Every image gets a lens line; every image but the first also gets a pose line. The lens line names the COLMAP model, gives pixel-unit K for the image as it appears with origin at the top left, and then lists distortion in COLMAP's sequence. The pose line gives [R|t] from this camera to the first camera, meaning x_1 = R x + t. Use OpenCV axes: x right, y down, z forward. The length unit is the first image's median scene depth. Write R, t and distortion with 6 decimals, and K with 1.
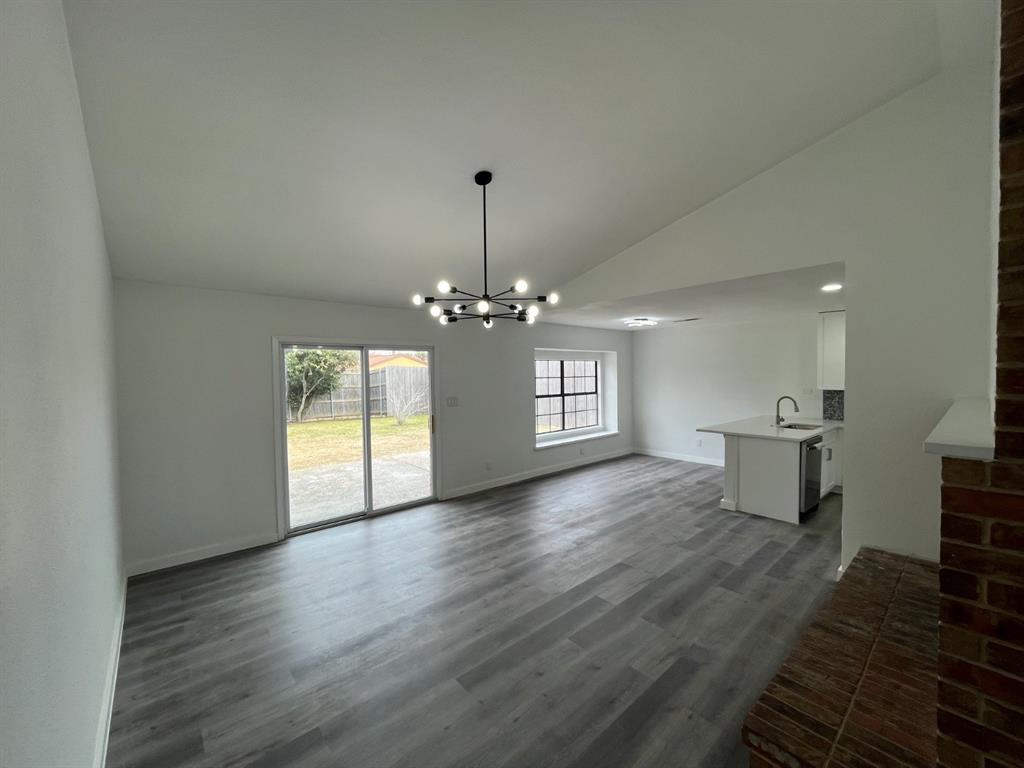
lens RADIAL K [[414.2, 0, 514.5], [0, 414.2, 385.3], [0, 0, 1]] dist [-0.001944, 0.000322]
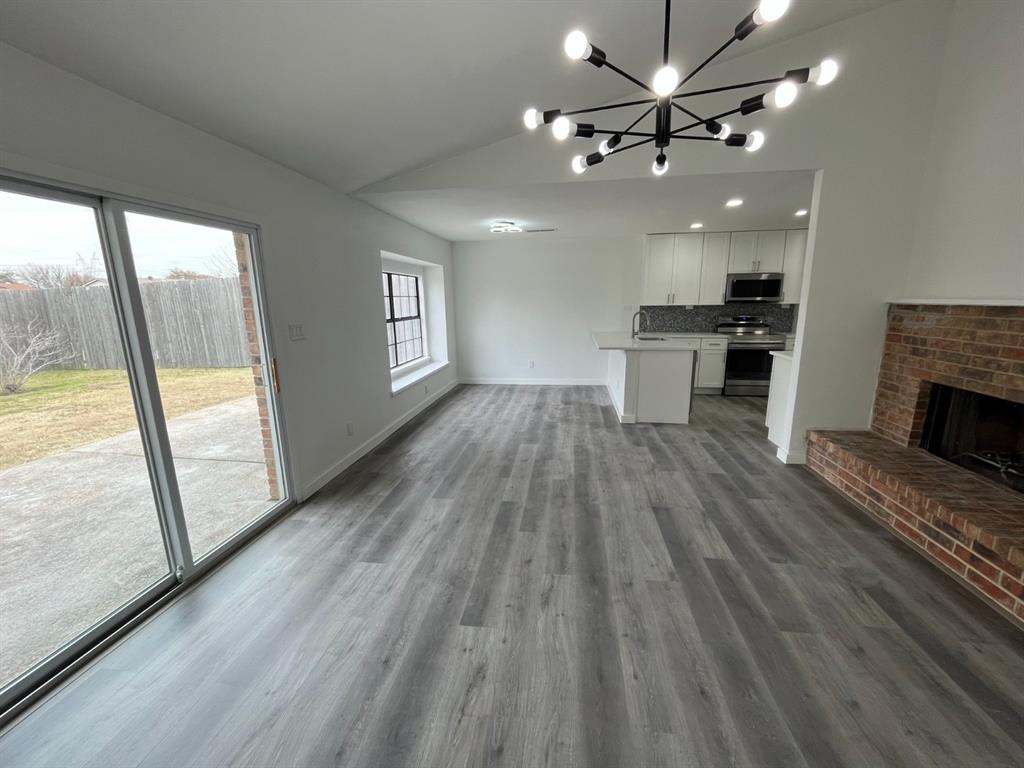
lens RADIAL K [[414.2, 0, 514.5], [0, 414.2, 385.3], [0, 0, 1]] dist [-0.001944, 0.000322]
pose [[0.759107, -0.132428, 0.637354, -0.330350], [0.025698, 0.984422, 0.173934, 0.022112], [-0.650459, -0.115655, 0.750684, 0.416298]]
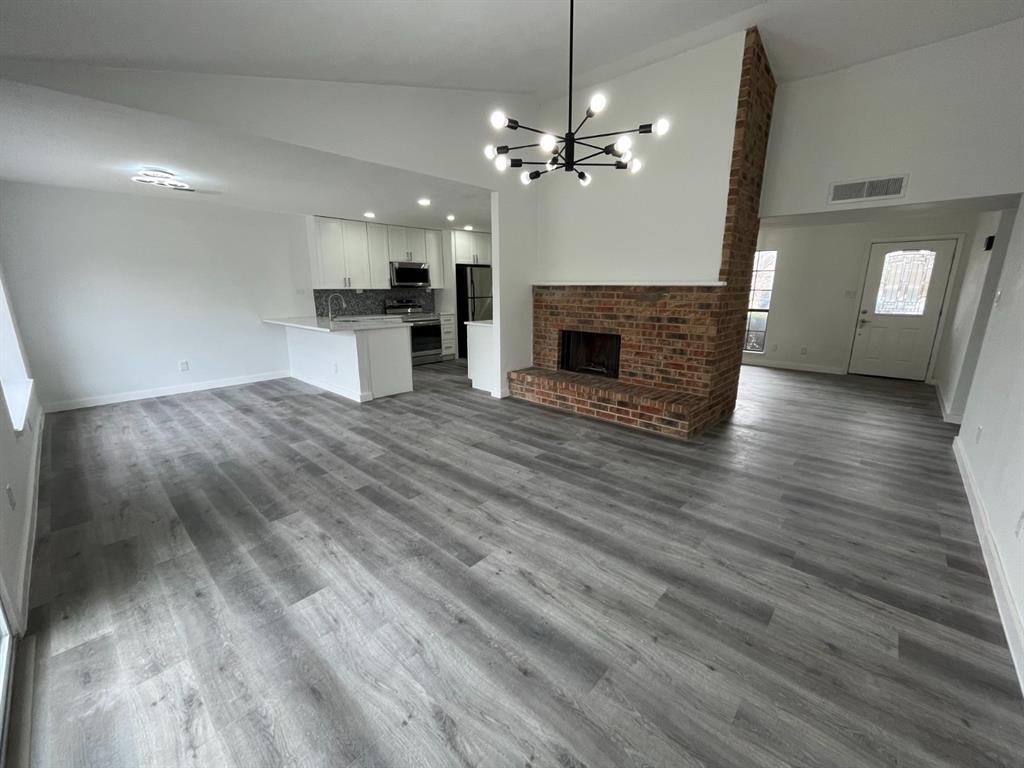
lens RADIAL K [[414.2, 0, 514.5], [0, 414.2, 385.3], [0, 0, 1]] dist [-0.001944, 0.000322]
pose [[-0.100229, -0.219380, 0.970477, -0.529860], [0.031700, 0.974190, 0.223493, 0.034940], [-0.994459, 0.053165, -0.090688, 0.702853]]
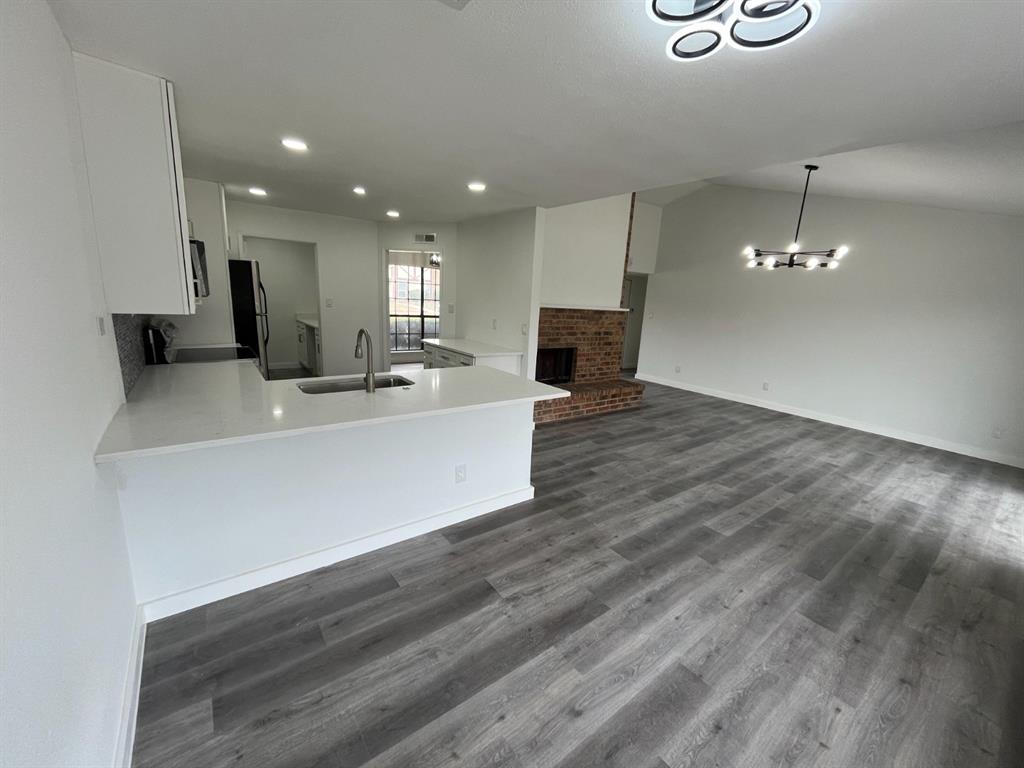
lens RADIAL K [[414.2, 0, 514.5], [0, 414.2, 385.3], [0, 0, 1]] dist [-0.001944, 0.000322]
pose [[-0.996081, -0.060329, 0.064684, 0.491712], [-0.043033, 0.969446, 0.241499, -0.034443], [-0.077277, 0.237769, -0.968243, 1.581251]]
